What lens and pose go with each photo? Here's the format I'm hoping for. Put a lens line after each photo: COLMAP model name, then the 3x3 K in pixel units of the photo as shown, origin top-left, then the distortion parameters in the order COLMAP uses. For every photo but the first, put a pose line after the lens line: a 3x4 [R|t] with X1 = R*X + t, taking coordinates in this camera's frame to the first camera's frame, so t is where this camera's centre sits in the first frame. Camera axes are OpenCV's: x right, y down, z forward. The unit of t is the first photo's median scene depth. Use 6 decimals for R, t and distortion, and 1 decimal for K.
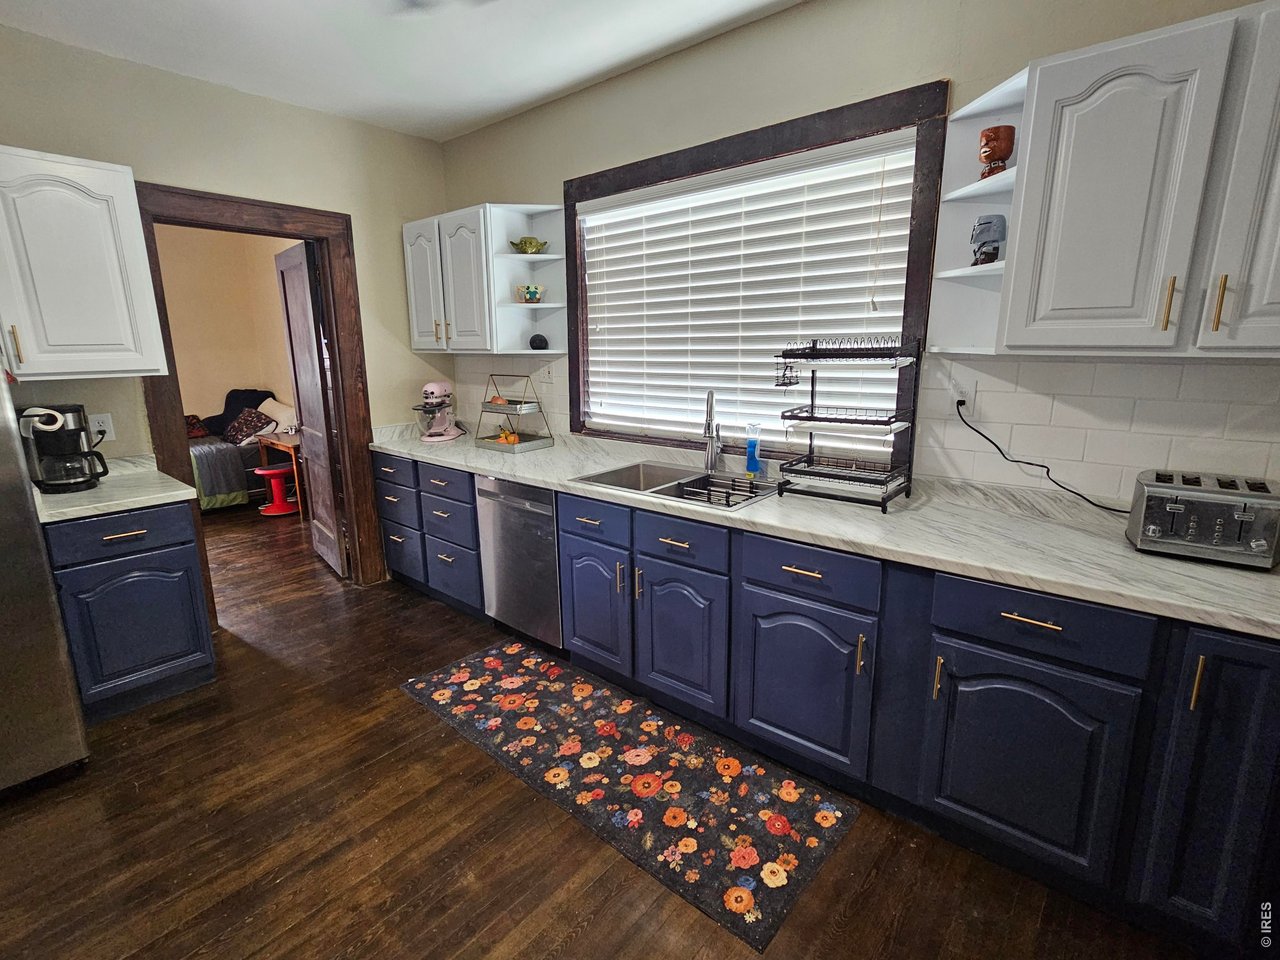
lens RADIAL K [[594.0, 0, 666.0], [0, 594.0, 478.9], [0, 0, 1]] dist [0.000100, 0.000006]
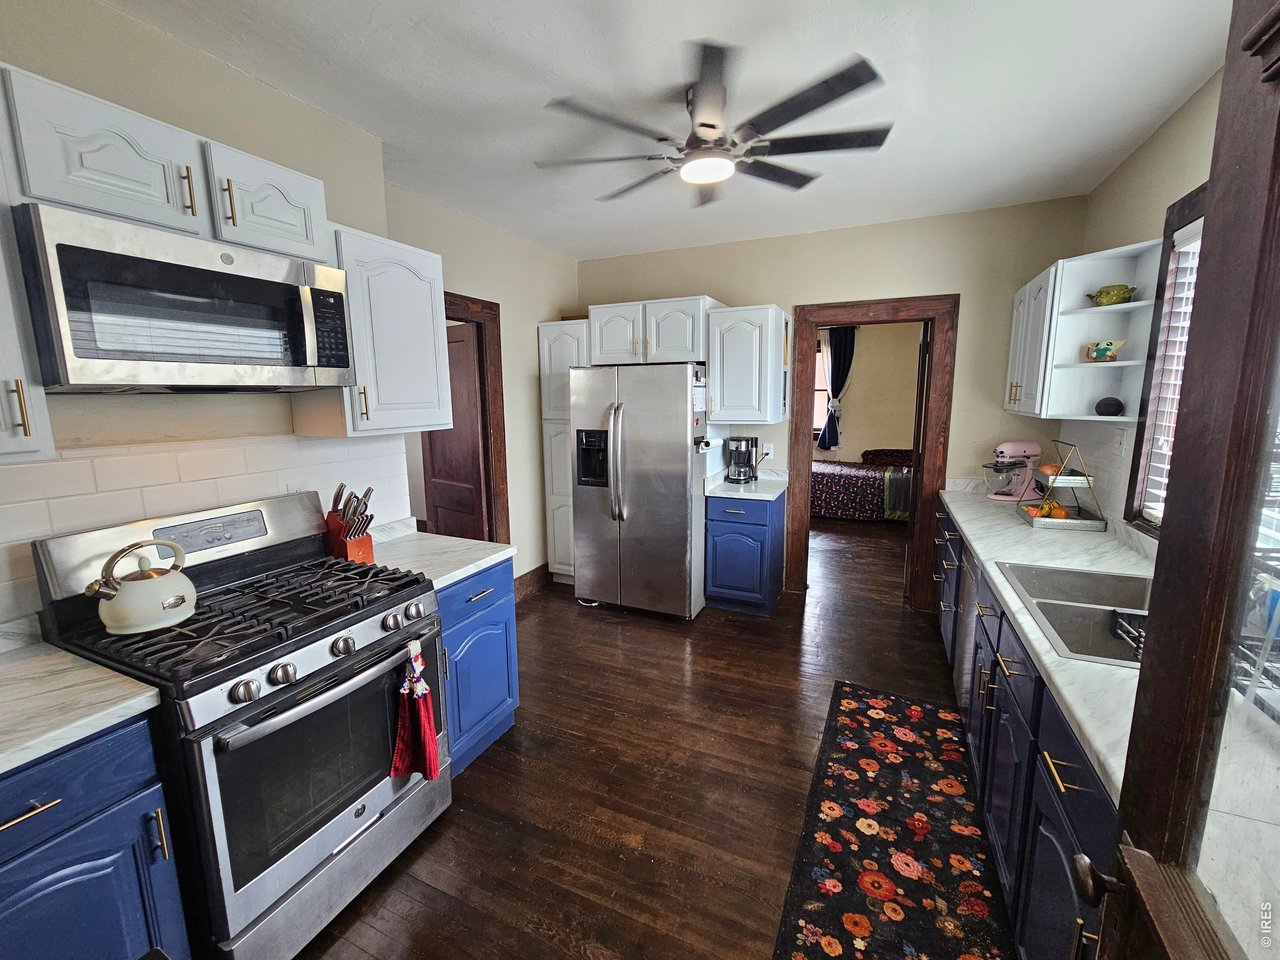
lens RADIAL K [[526.8, 0, 638.2], [0, 526.8, 480.7], [0, 0, 1]] dist [0.000412, -0.000284]
pose [[0.253751, 0.158607, -0.954177, 0.470034], [-0.206937, 0.972527, 0.106625, -0.096986], [0.944874, 0.170398, 0.279601, 0.251797]]
